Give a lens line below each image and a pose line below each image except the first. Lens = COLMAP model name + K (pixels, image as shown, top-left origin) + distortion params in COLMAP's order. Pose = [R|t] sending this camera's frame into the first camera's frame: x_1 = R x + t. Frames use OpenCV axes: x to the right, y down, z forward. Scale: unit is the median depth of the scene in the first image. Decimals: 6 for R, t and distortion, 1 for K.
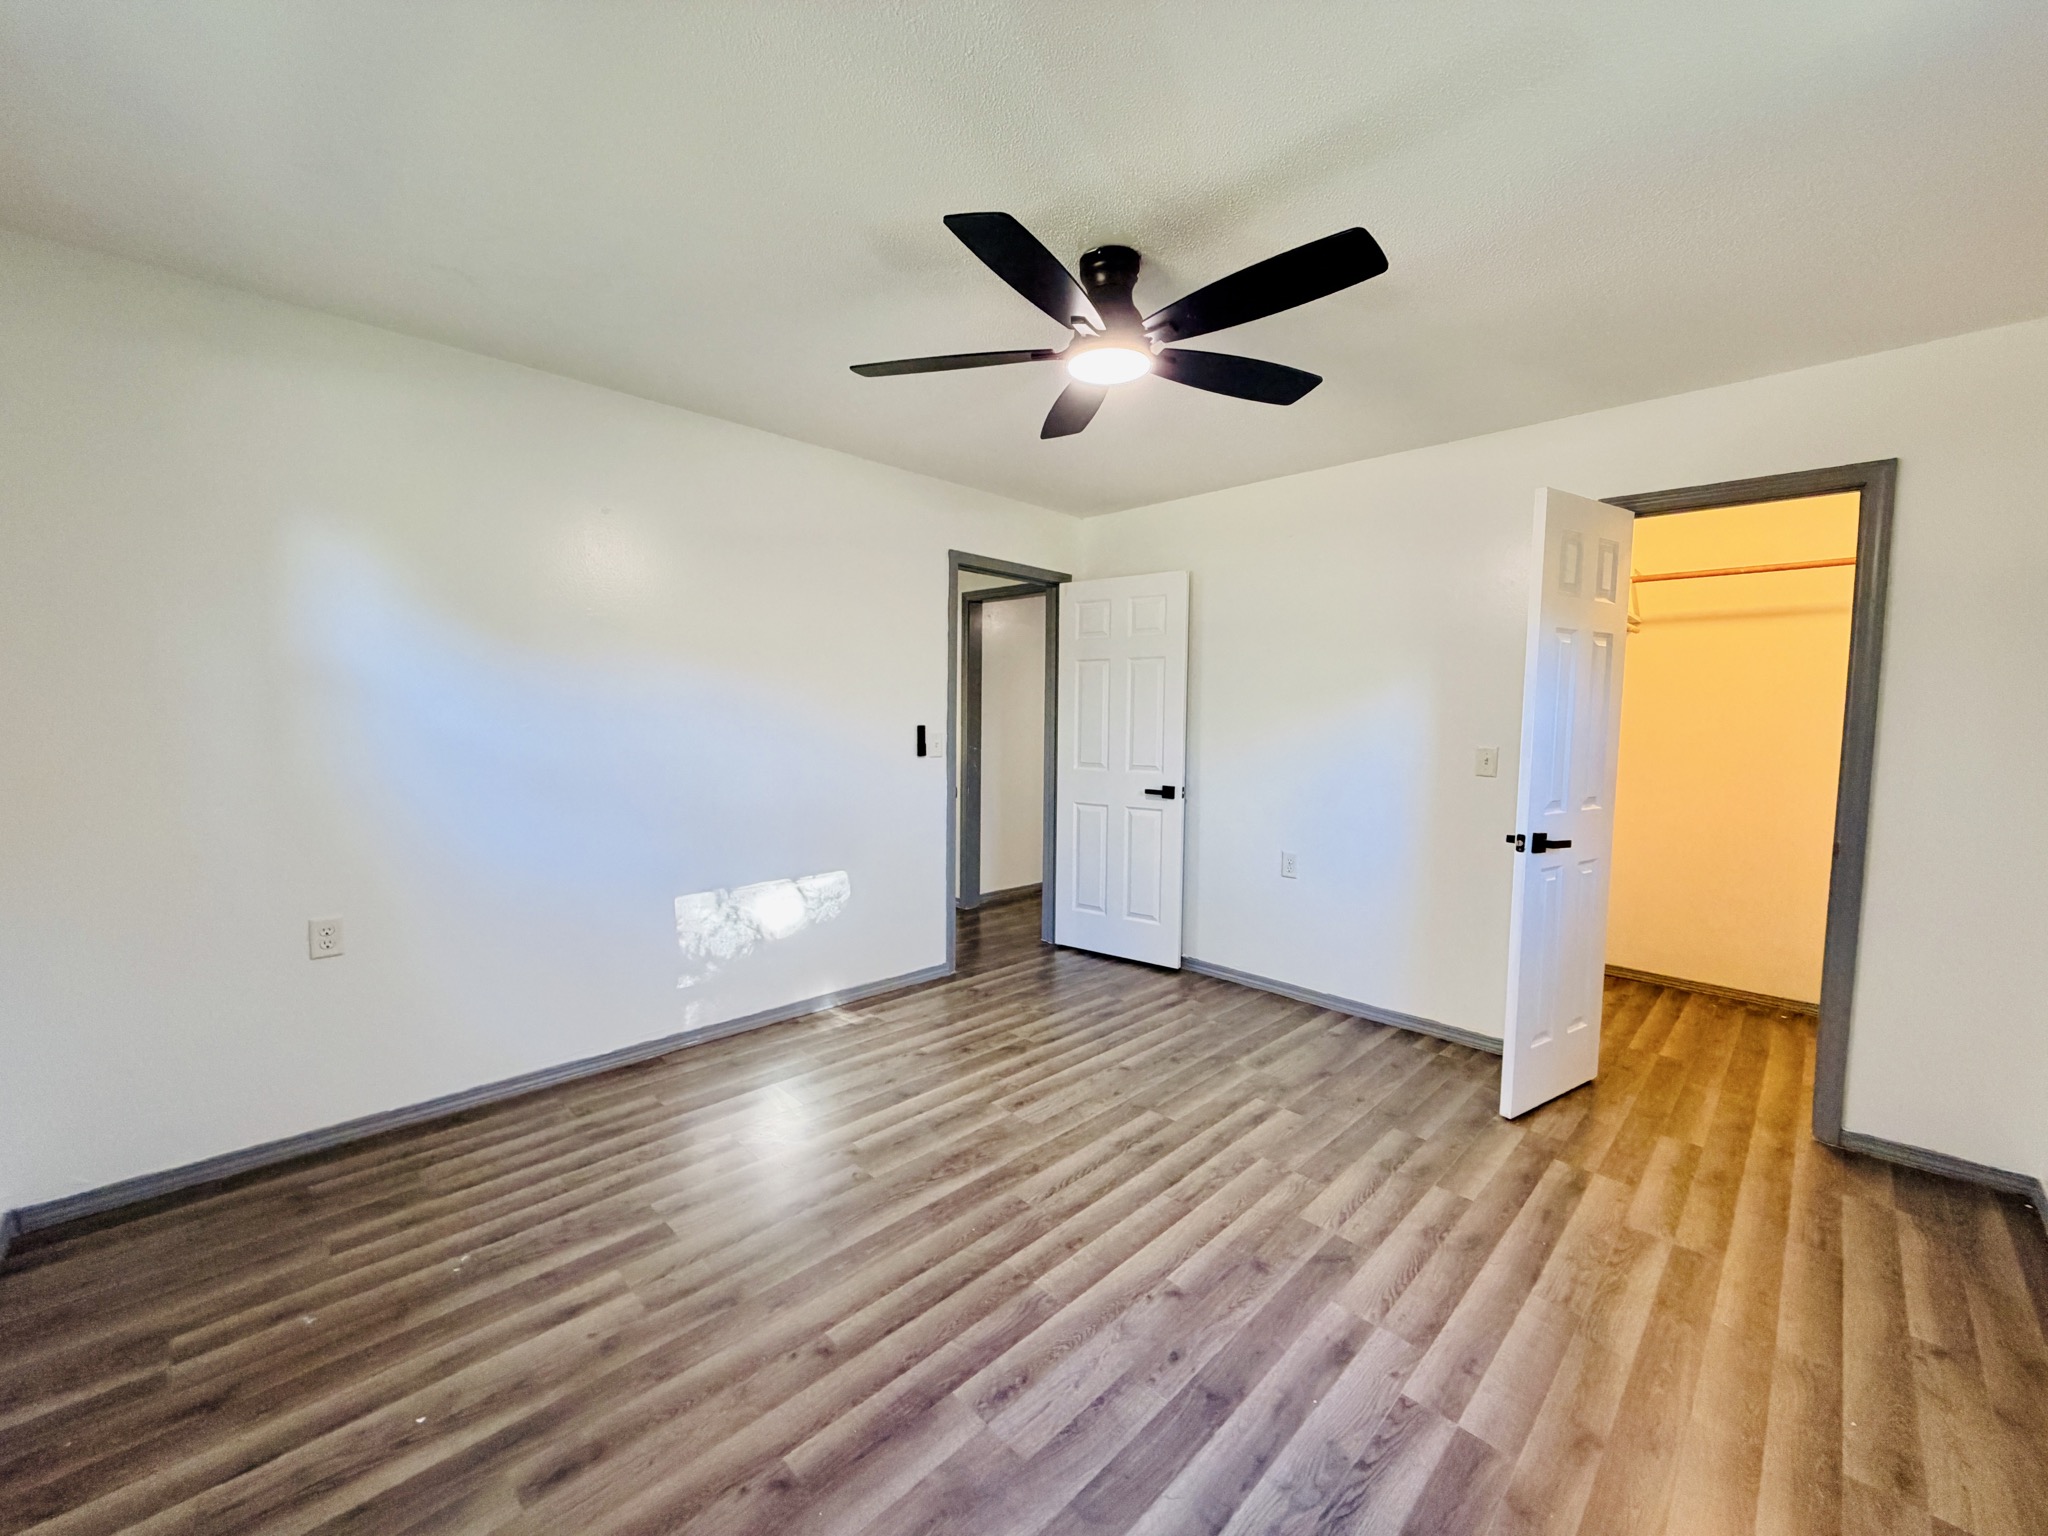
lens RADIAL K [[812.4, 0, 1010.4], [0, 812.4, 771.1], [0, 0, 1]] dist [0.003325, -0.000325]
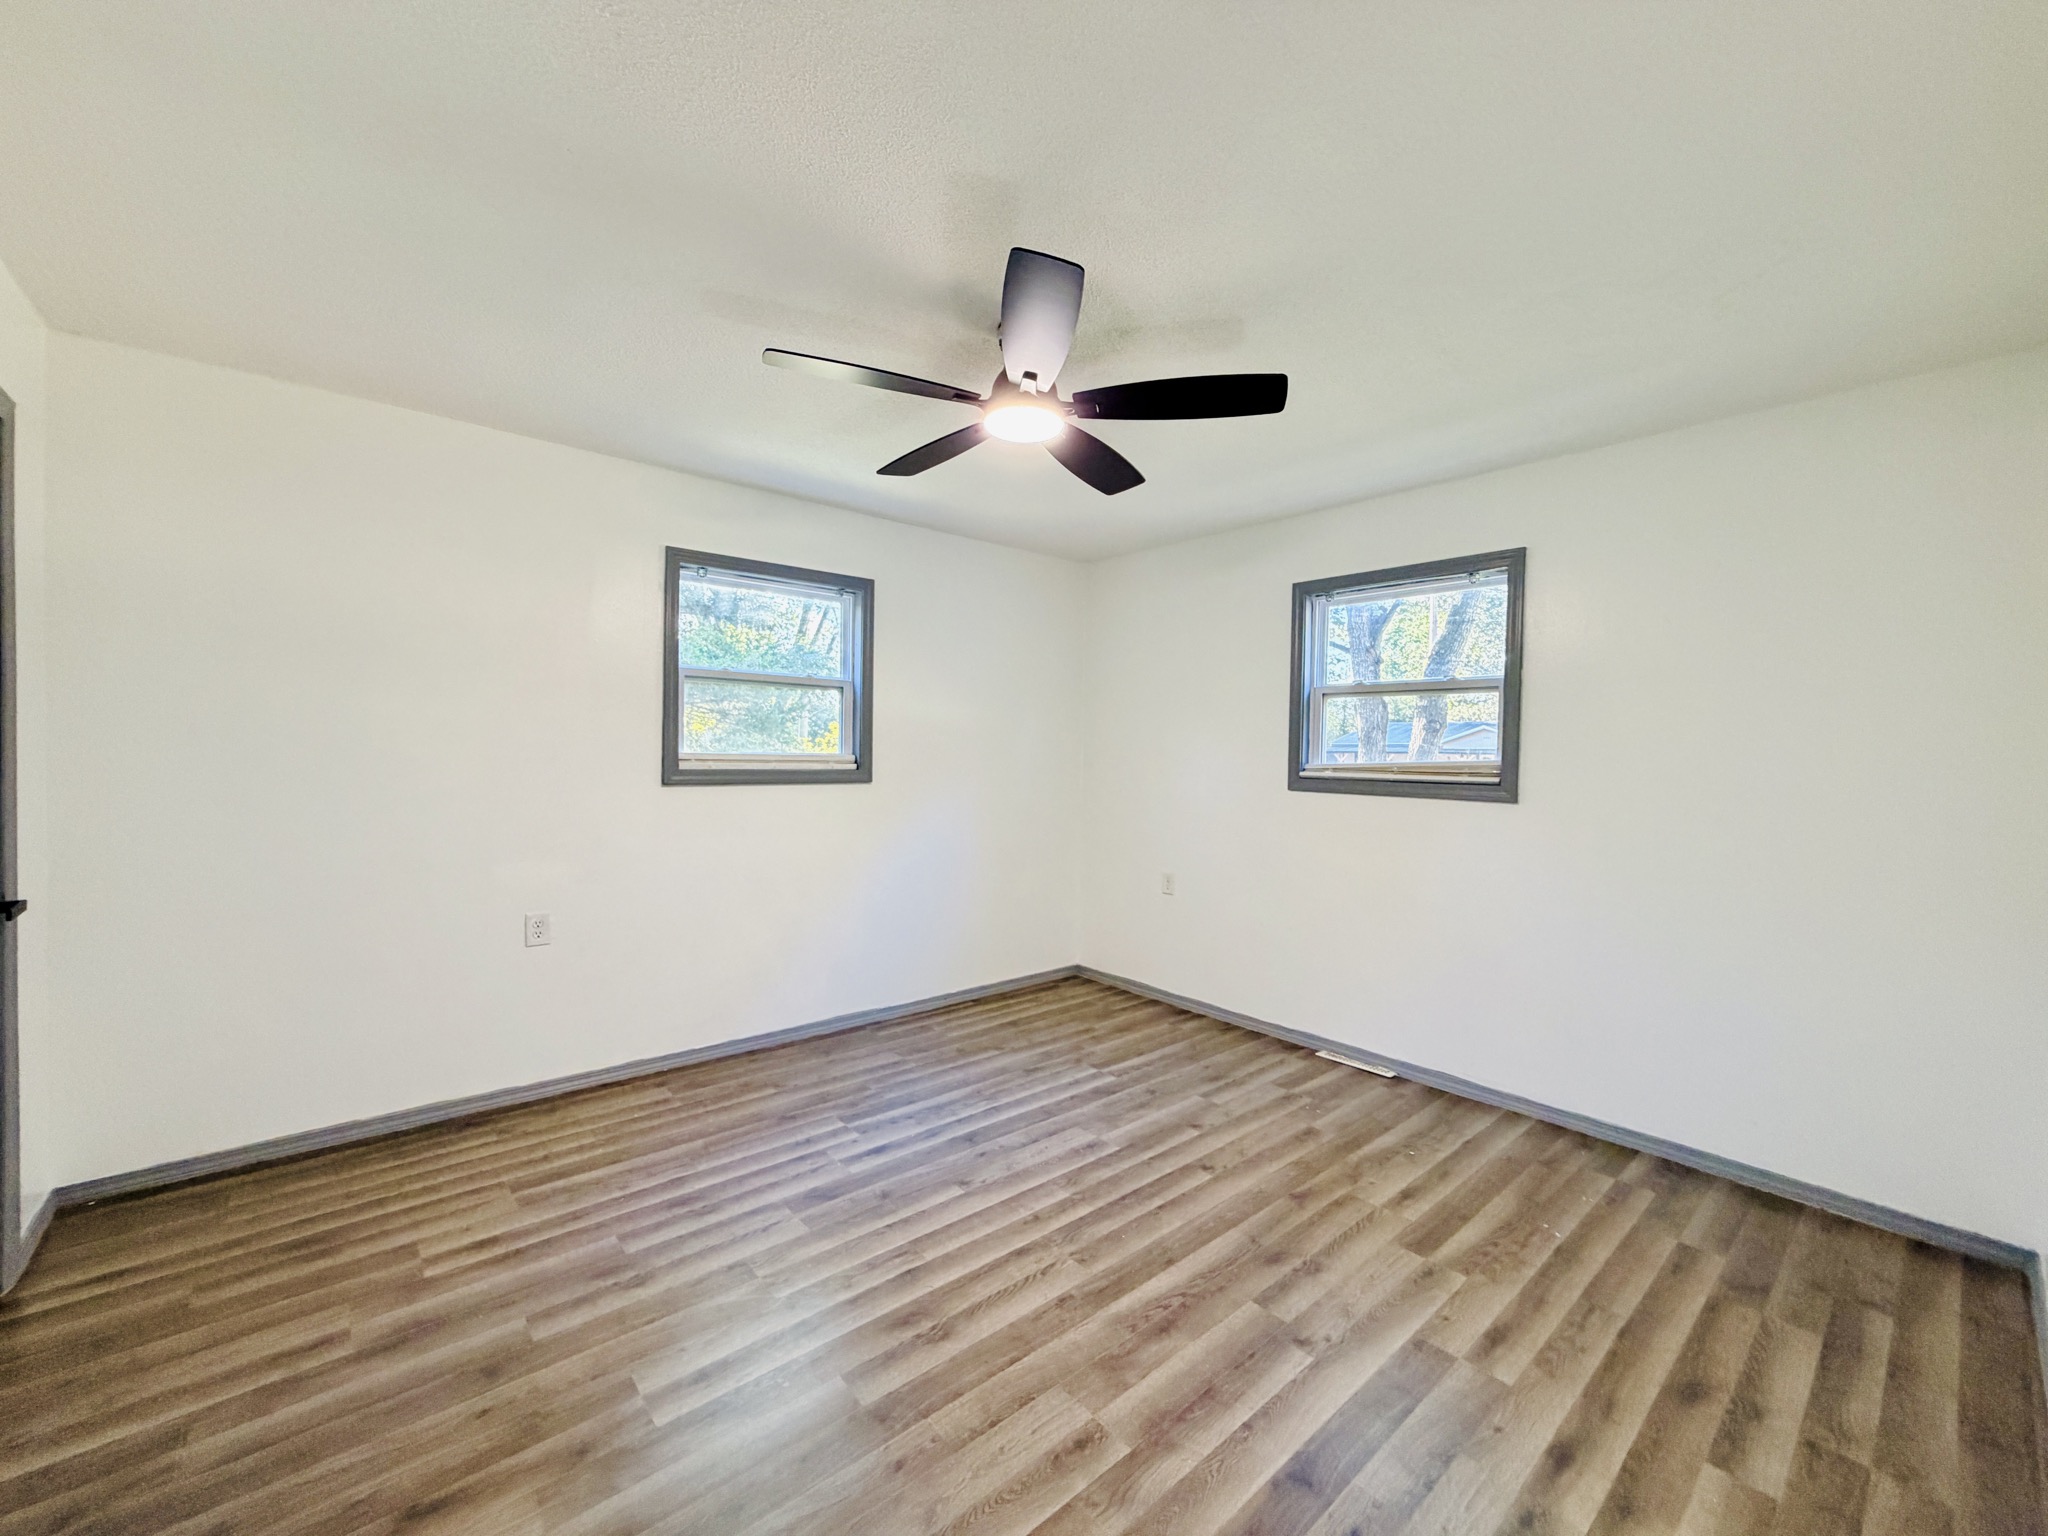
lens RADIAL K [[812.4, 0, 1014.4], [0, 812.4, 764.7], [0, 0, 1]] dist [0.003325, -0.000325]
pose [[-0.997198, -0.031499, 0.067856, 0.048173], [-0.025203, 0.995465, 0.091727, -0.156910], [-0.070437, 0.089760, -0.993470, 2.136675]]
